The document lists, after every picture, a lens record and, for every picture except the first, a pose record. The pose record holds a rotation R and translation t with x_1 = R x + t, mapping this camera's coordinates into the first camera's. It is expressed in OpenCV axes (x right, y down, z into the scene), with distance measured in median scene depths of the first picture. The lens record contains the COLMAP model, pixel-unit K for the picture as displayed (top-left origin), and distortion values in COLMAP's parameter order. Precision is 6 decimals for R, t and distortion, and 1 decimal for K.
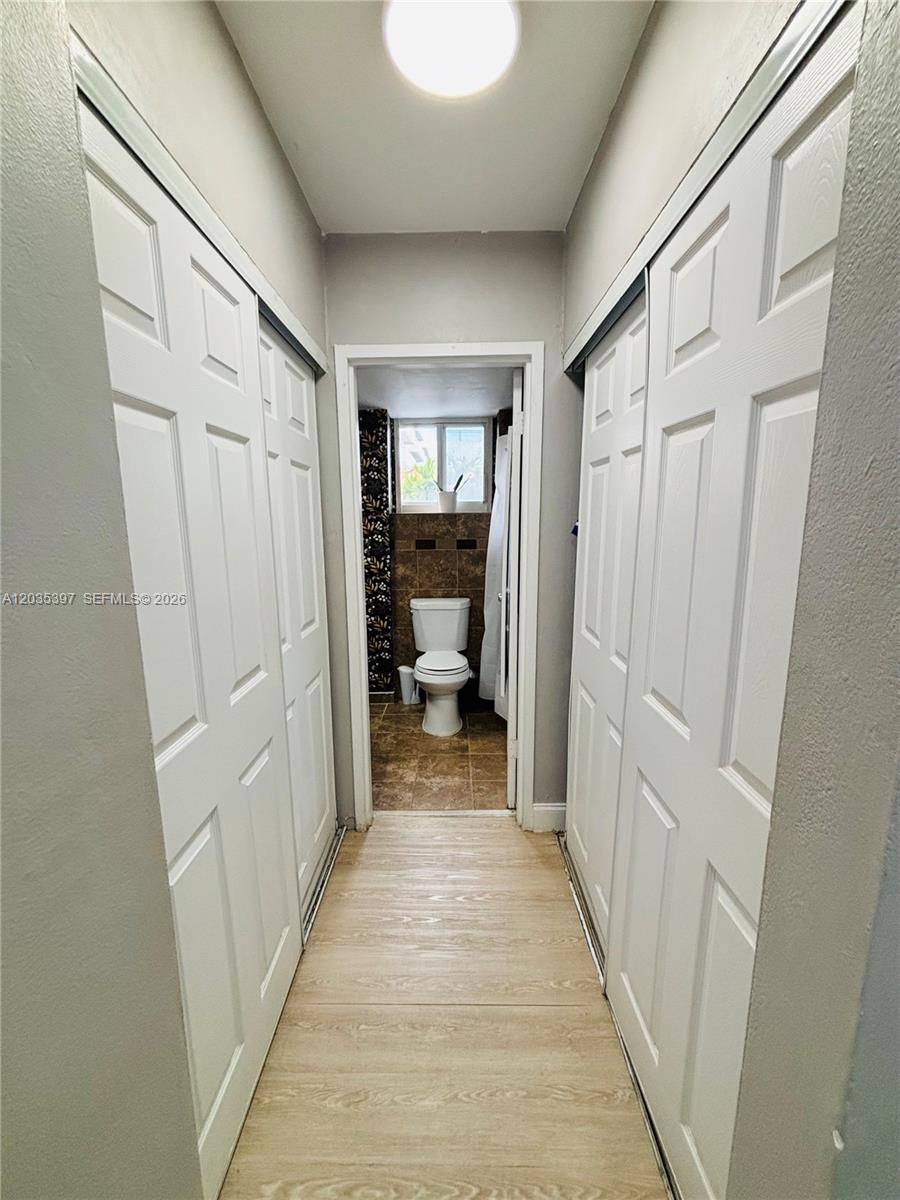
lens RADIAL K [[478.8, 0, 456.1], [0, 478.8, 598.3], [0, 0, 1]] dist [0.000768, -0.004248]
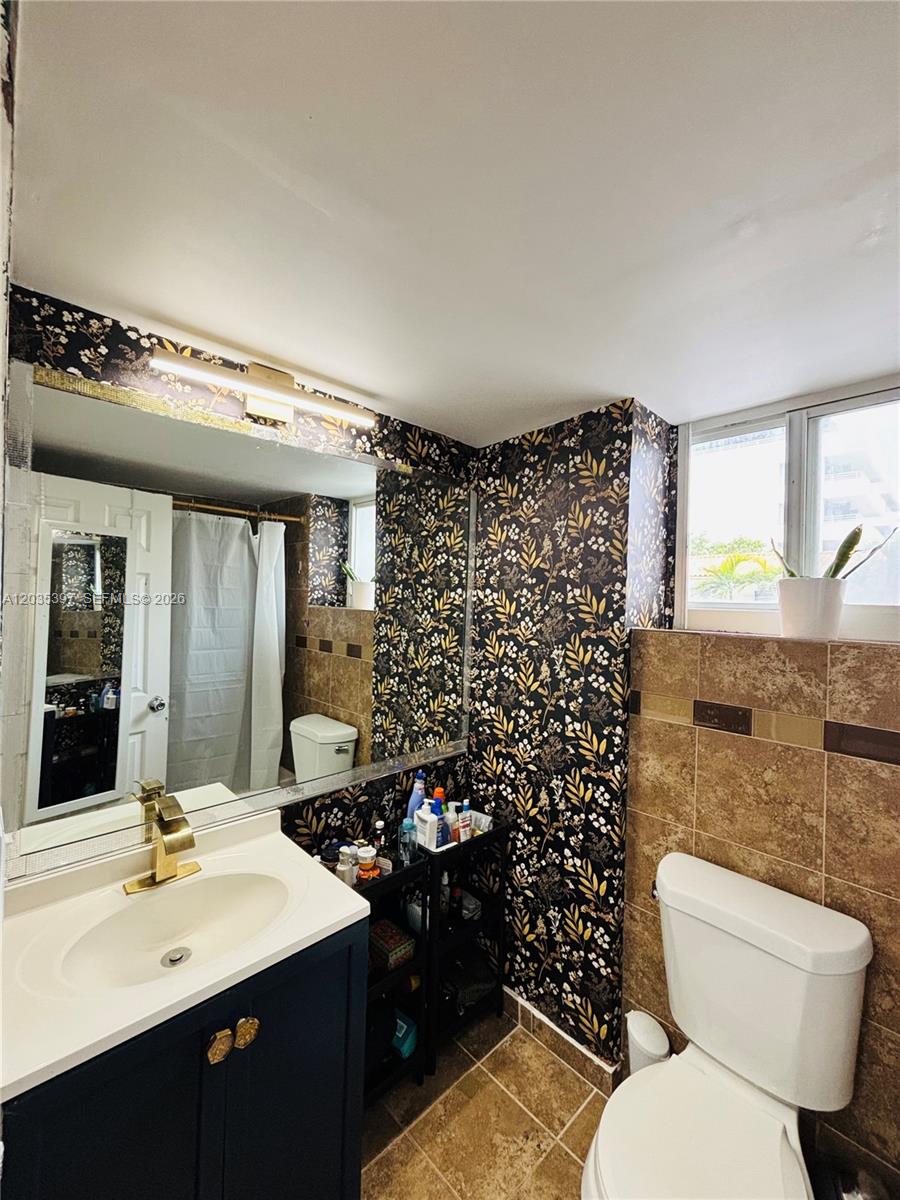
lens RADIAL K [[478.8, 0, 456.1], [0, 478.8, 598.3], [0, 0, 1]] dist [0.000768, -0.004248]
pose [[0.690513, 0.020605, -0.723026, 0.061644], [-0.163117, 0.978281, -0.127903, -0.121233], [0.704687, 0.206257, 0.678877, 0.579208]]
